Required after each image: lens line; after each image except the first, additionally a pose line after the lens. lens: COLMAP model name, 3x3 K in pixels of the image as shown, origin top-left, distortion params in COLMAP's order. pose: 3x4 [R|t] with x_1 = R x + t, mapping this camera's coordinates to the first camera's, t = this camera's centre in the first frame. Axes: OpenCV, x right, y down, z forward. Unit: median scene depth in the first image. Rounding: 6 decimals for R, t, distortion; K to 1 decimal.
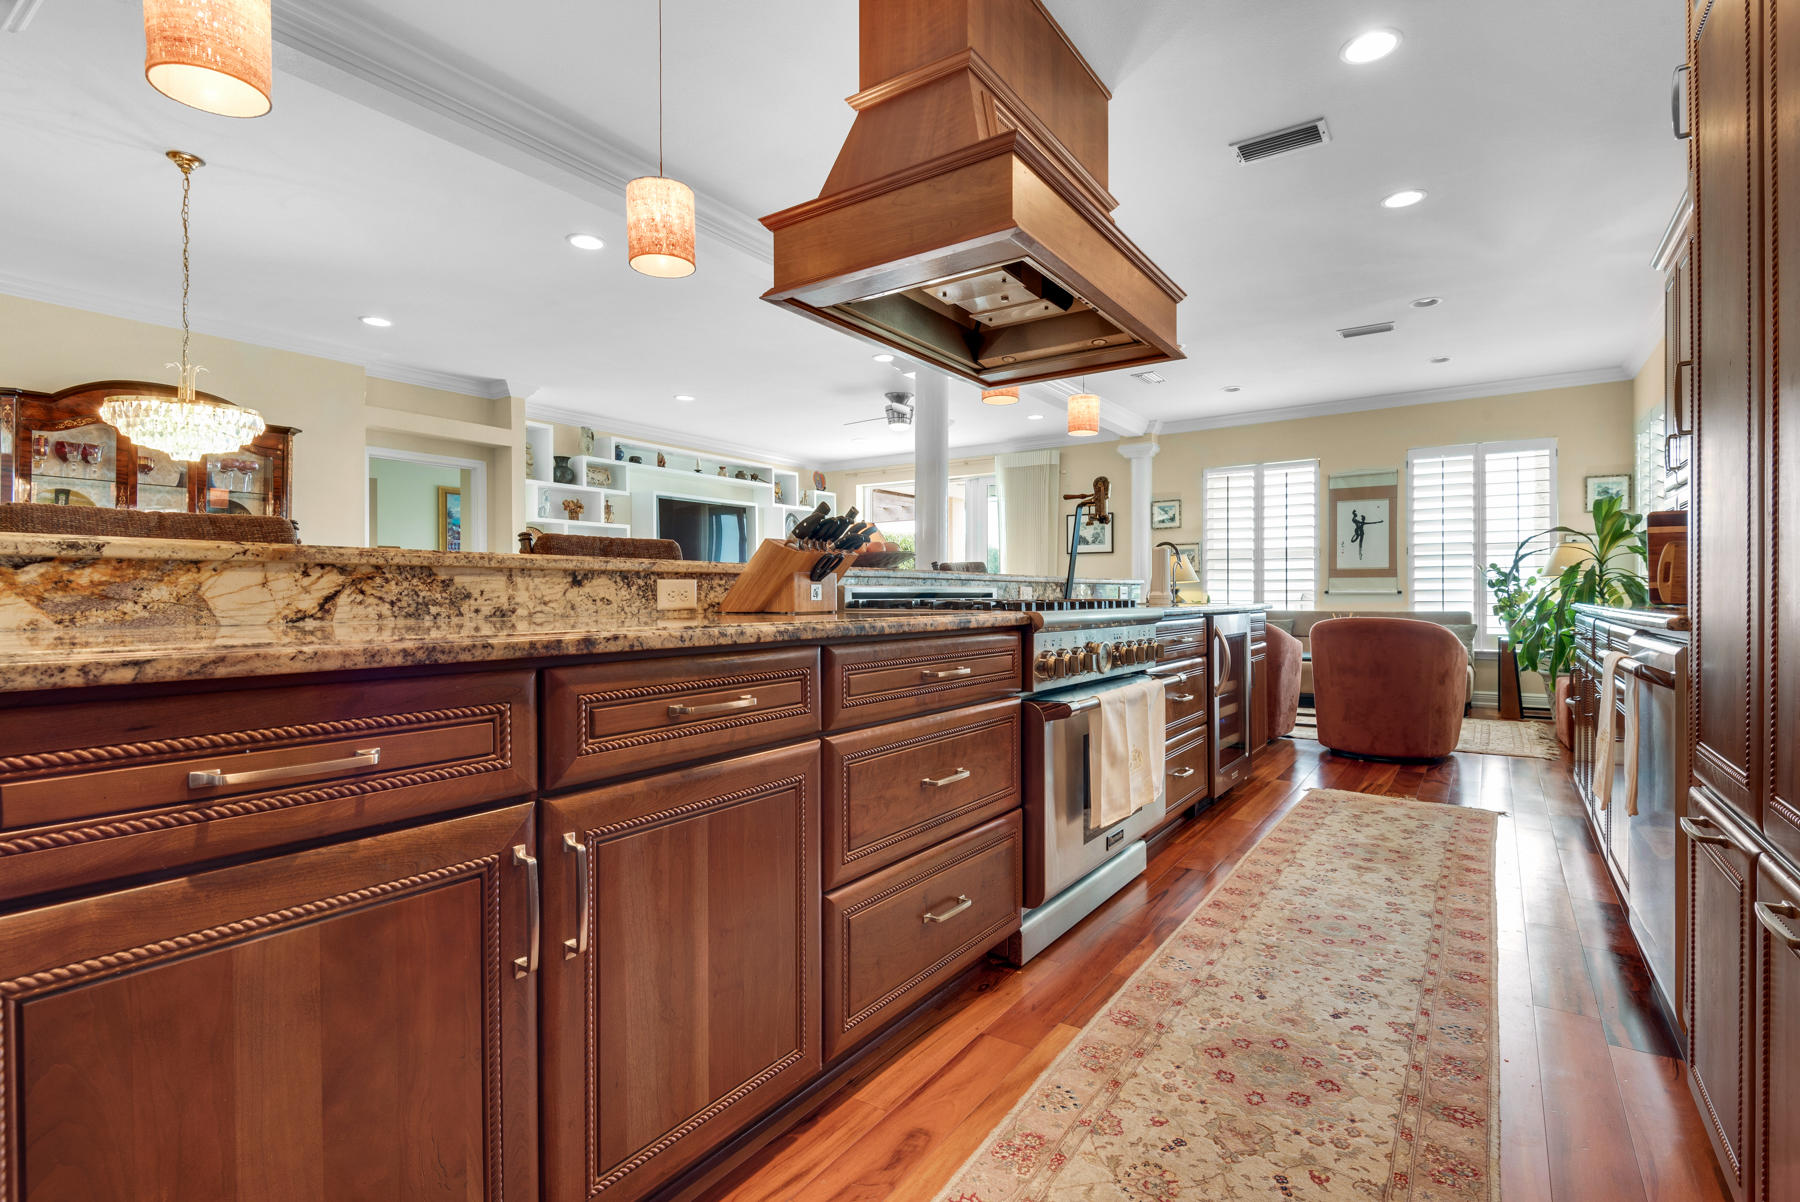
lens RADIAL K [[849.6, 0, 929.1], [0, 849.6, 600.2], [0, 0, 1]] dist [-0.001868, -0.000893]
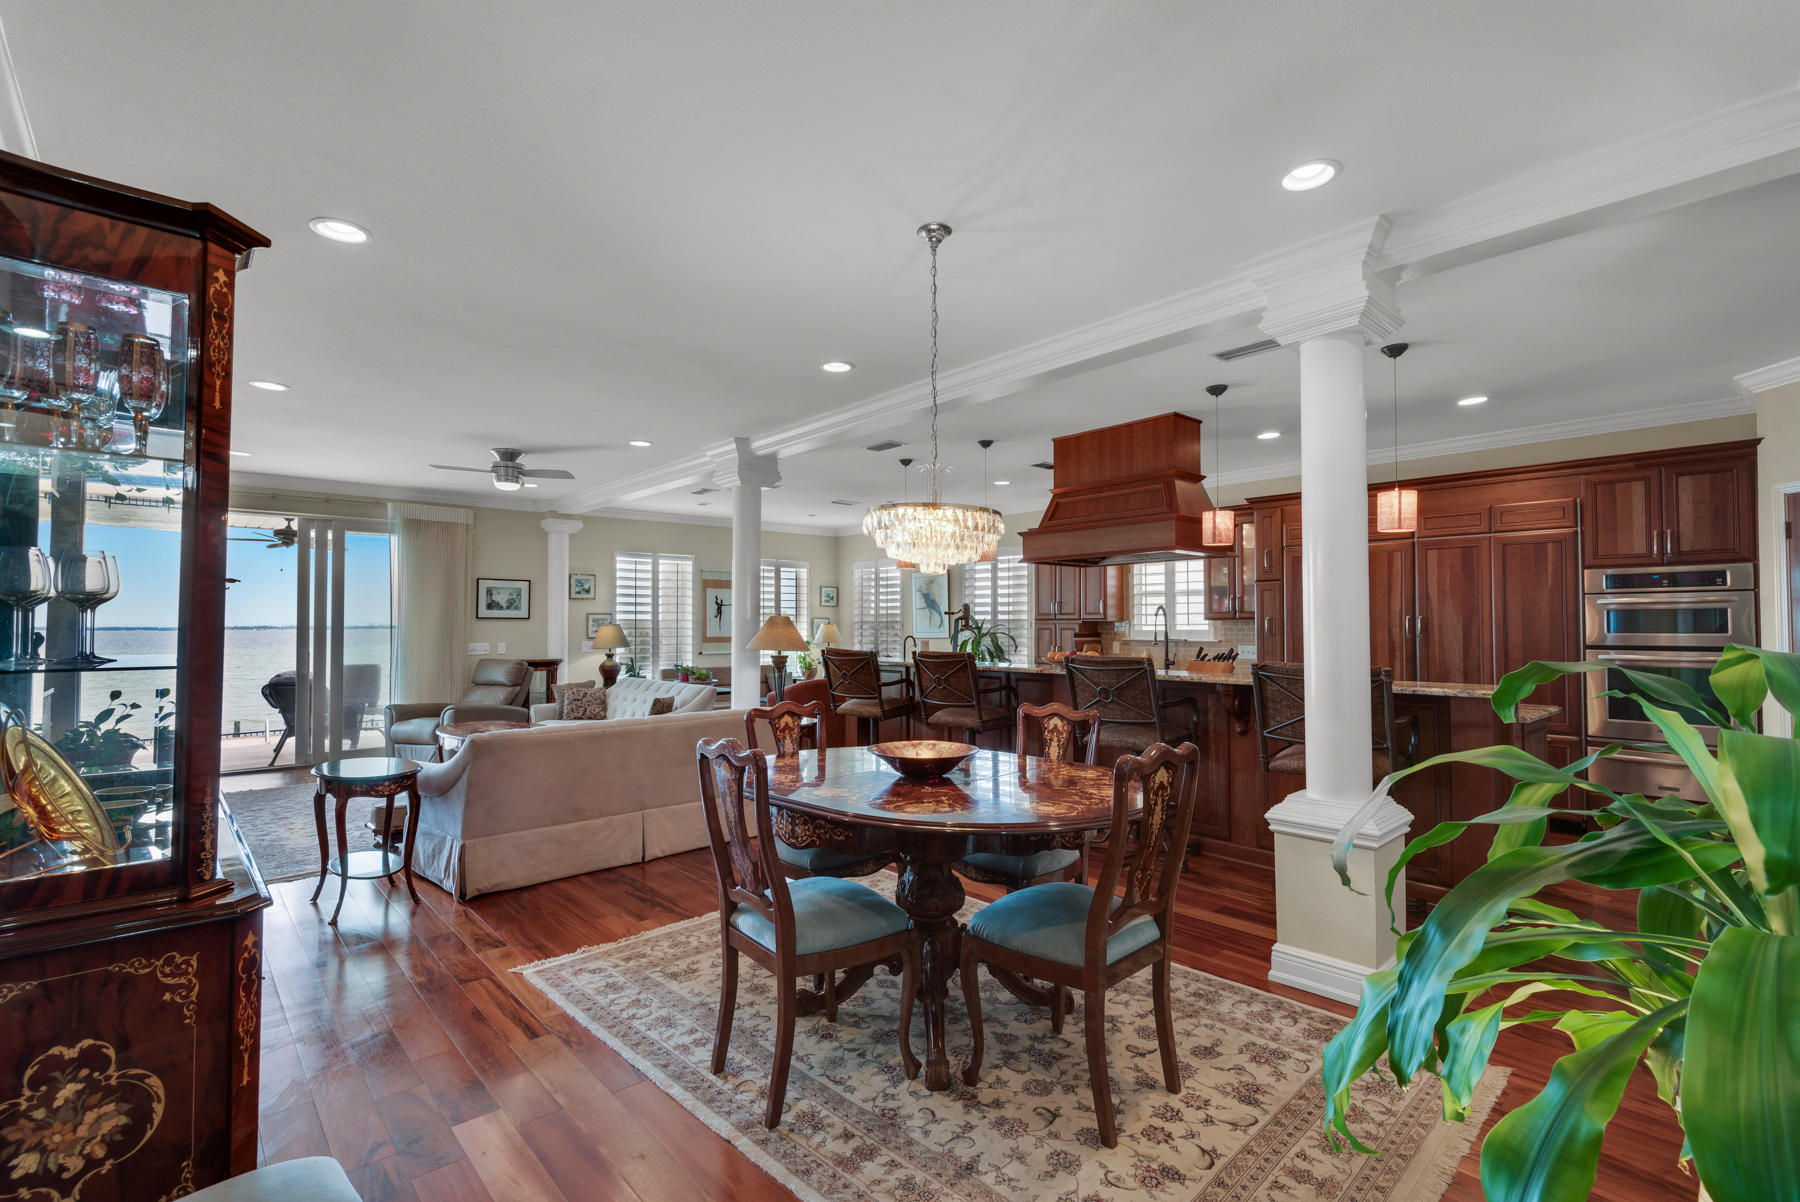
lens RADIAL K [[816.4, 0, 904.7], [0, 816.4, 607.8], [0, 0, 1]] dist [0.035773, -0.024002]
pose [[0.251584, 0.024636, 0.967522, -0.745934], [0.004359, 0.999637, -0.026587, -0.047481], [-0.967826, 0.010906, 0.251385, 0.352198]]
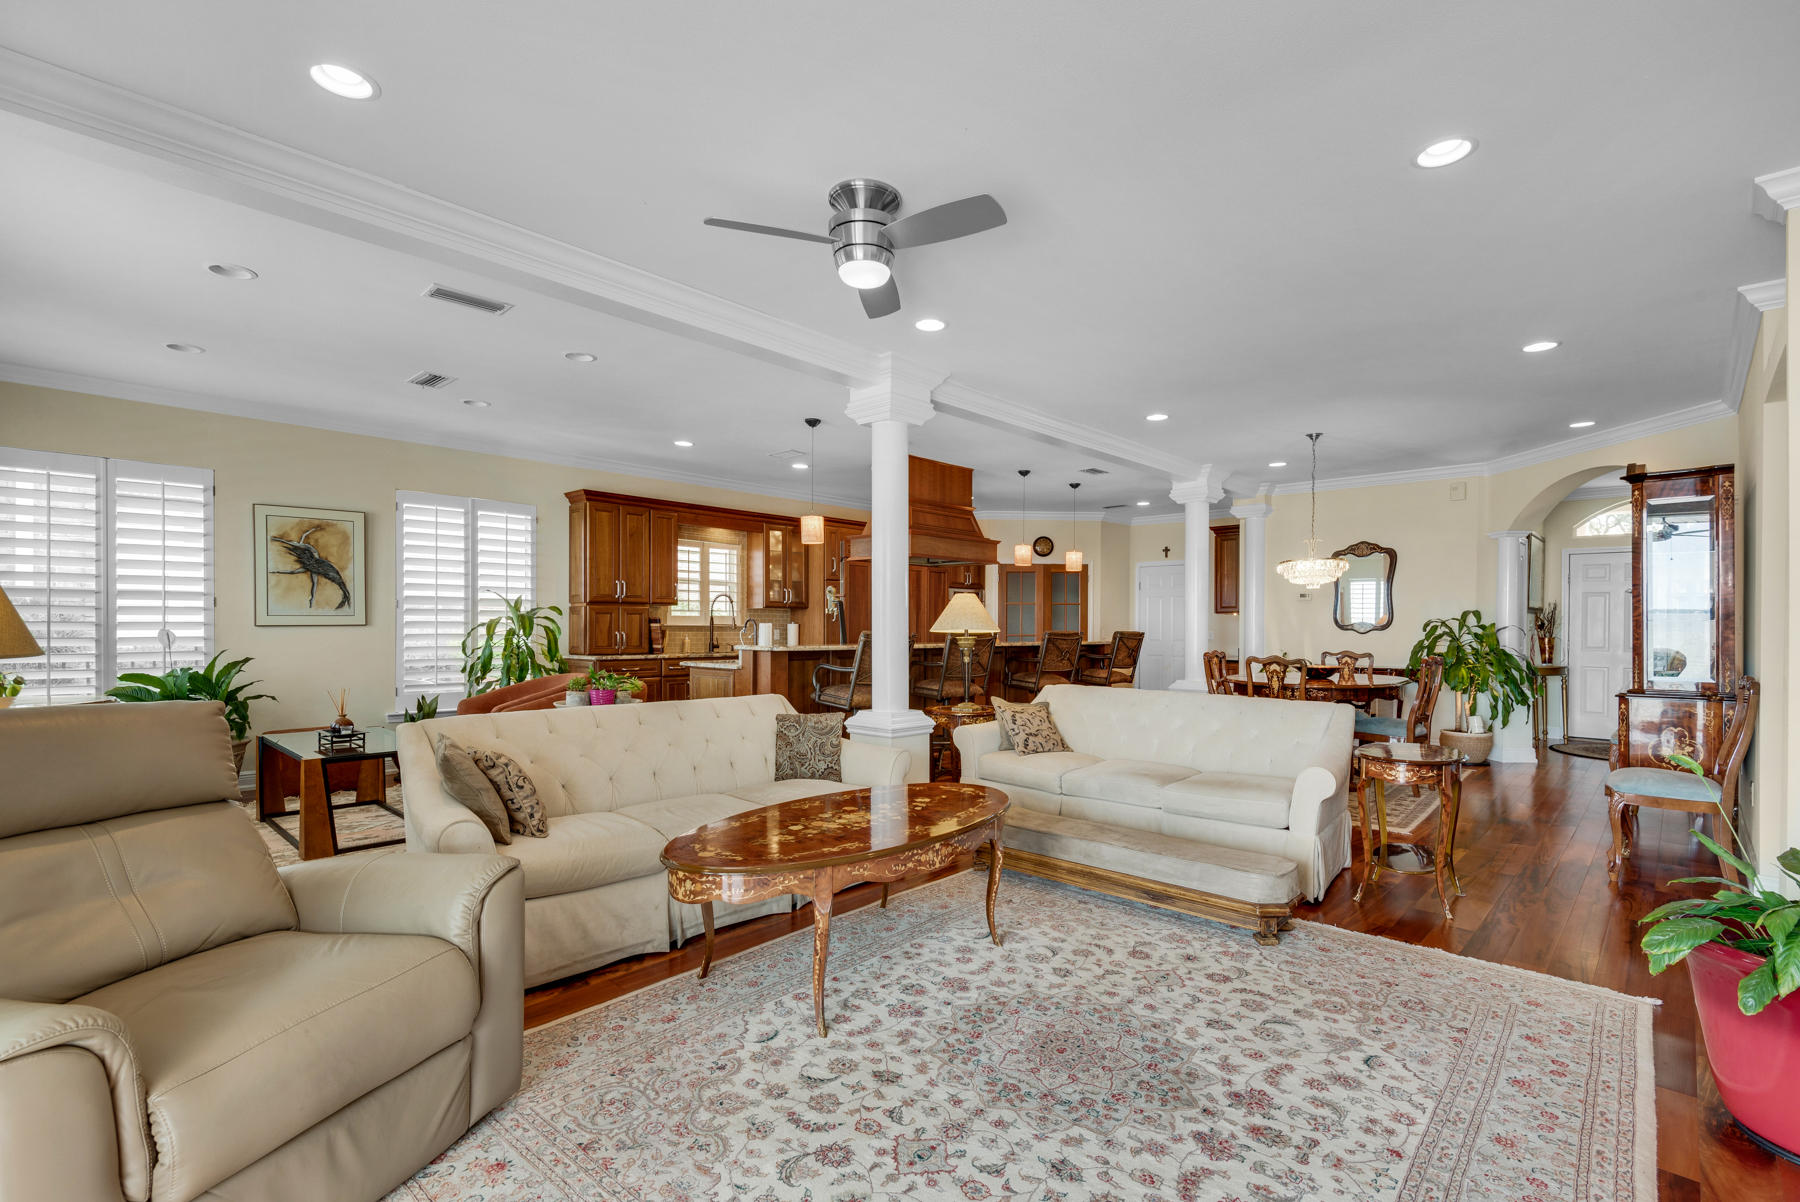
lens RADIAL K [[820.7, 0, 905.6], [0, 820.7, 617.6], [0, 0, 1]] dist [0.034573, -0.024874]
pose [[-0.985319, 0.000717, 0.170722, -0.116793], [-0.000357, 0.999980, -0.006261, -0.036022], [-0.170723, -0.006230, -0.985299, 1.333509]]
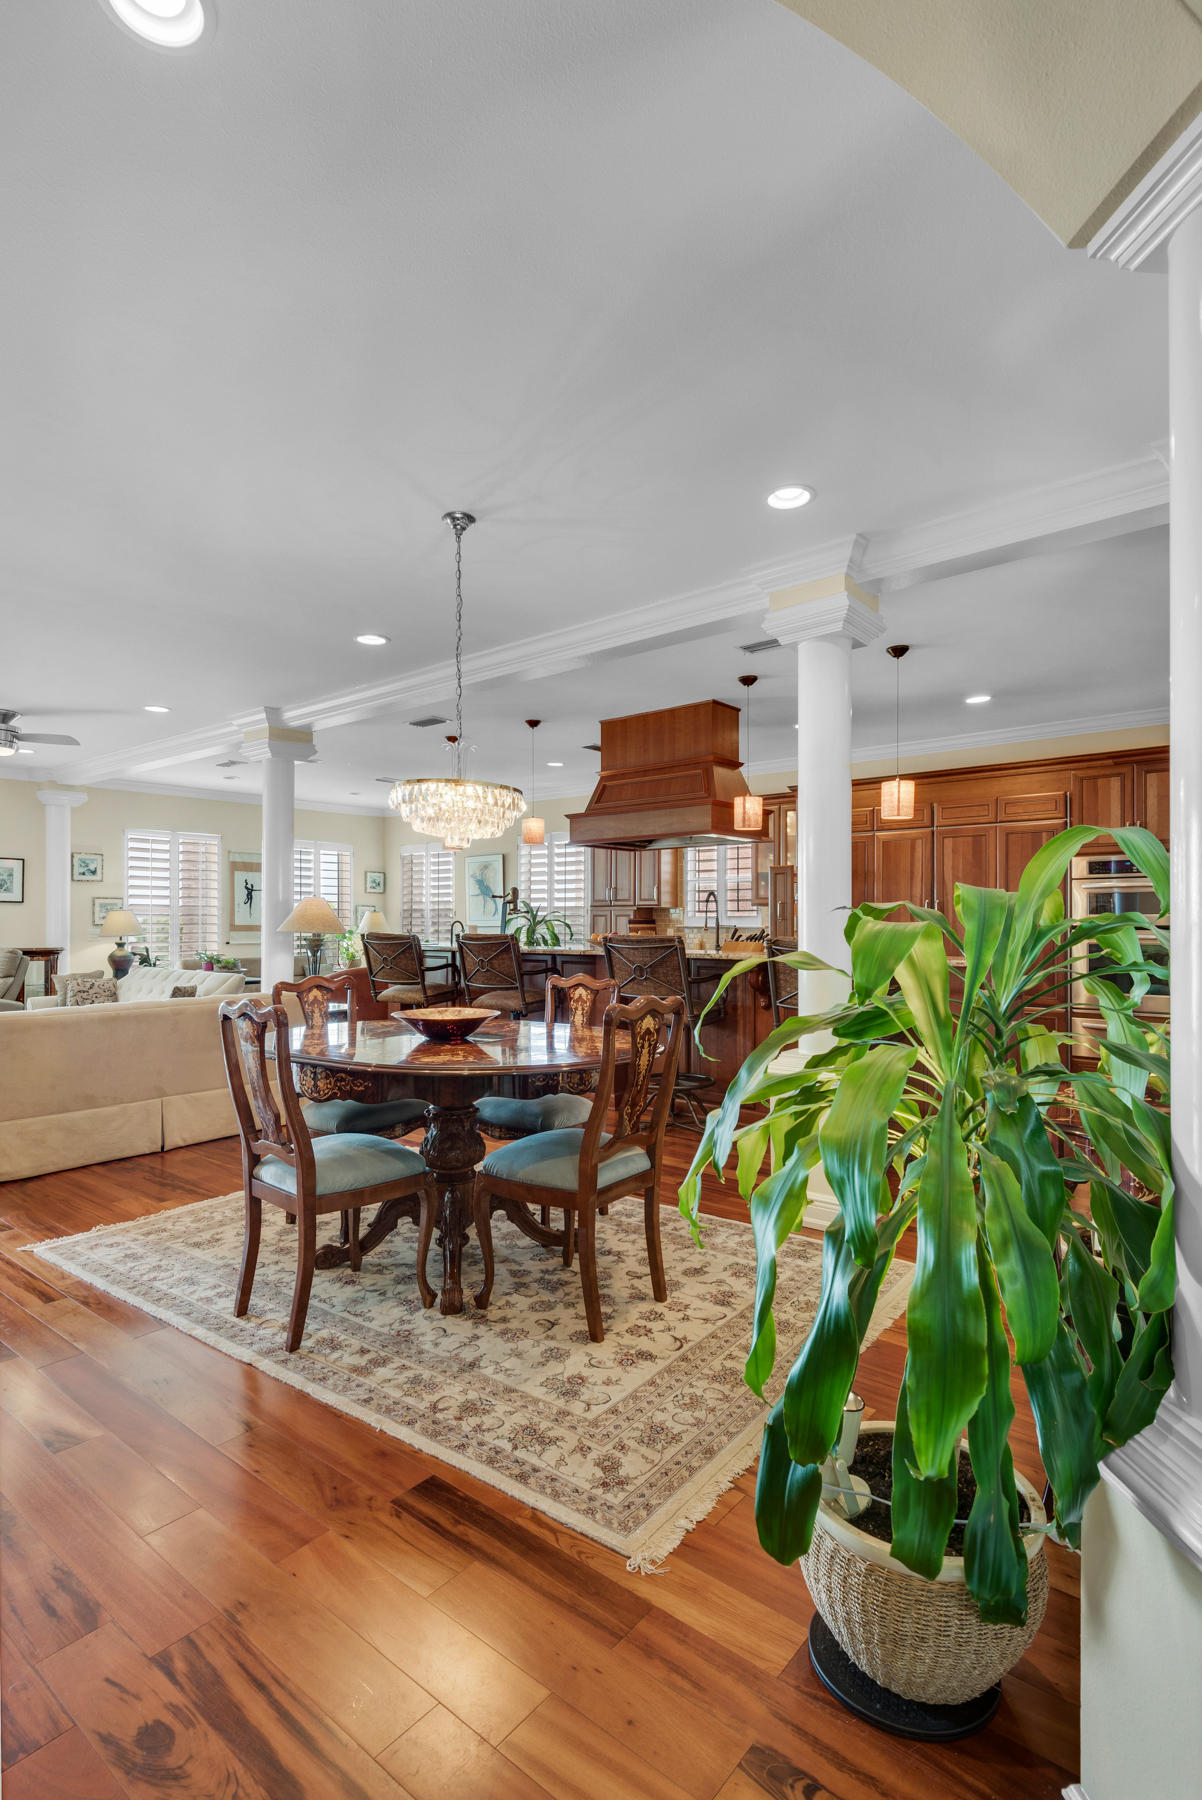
lens RADIAL K [[897.0, 0, 603.9], [0, 897.0, 916.7], [0, 0, 1]] dist [0.022849, -0.001588]
pose [[0.104819, 0.008673, 0.994454, -0.803695], [0.003073, 0.999954, -0.009045, -0.035239], [-0.994487, 0.004004, 0.104787, 0.317787]]
